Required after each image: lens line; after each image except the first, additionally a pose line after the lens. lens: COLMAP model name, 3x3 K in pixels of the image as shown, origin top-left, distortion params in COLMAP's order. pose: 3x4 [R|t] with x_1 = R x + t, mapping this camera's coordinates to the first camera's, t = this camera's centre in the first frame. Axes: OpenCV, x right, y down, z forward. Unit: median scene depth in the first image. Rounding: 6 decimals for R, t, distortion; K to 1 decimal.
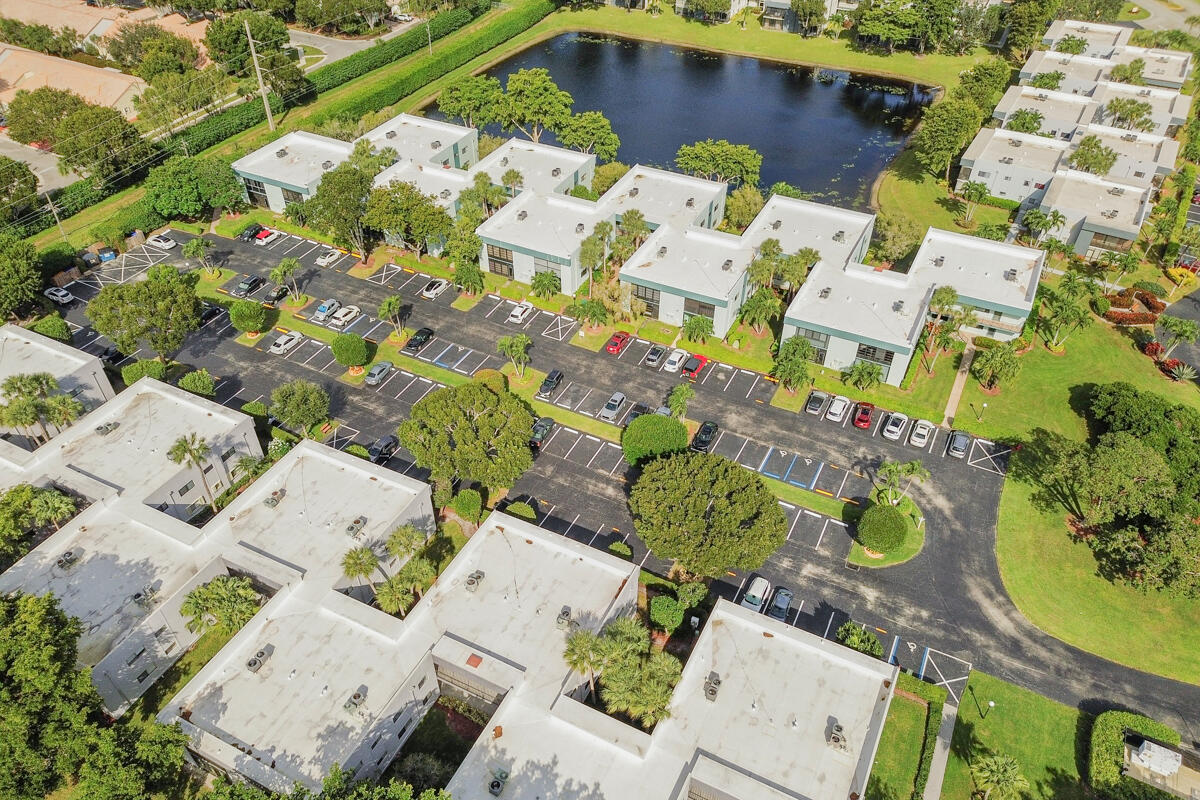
lens RADIAL K [[843.9, 0, 600.9], [0, 843.9, 456.8], [0, 0, 1]] dist [0.064214, -0.065987]
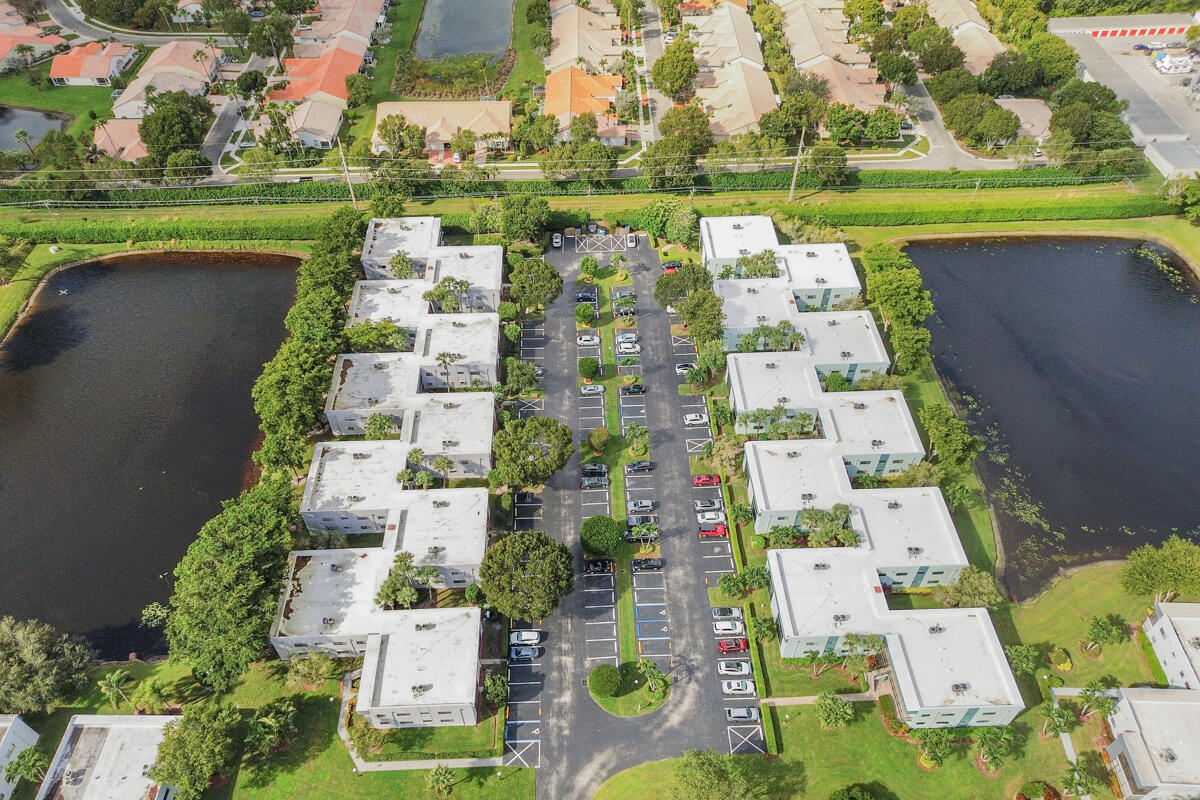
lens RADIAL K [[843.9, 0, 600.9], [0, 843.9, 456.8], [0, 0, 1]] dist [0.064214, -0.065987]
pose [[0.487431, 0.657497, -0.574551, 0.671570], [-0.596486, 0.731279, 0.330811, -0.496656], [0.637664, 0.181464, 0.748636, -0.120901]]
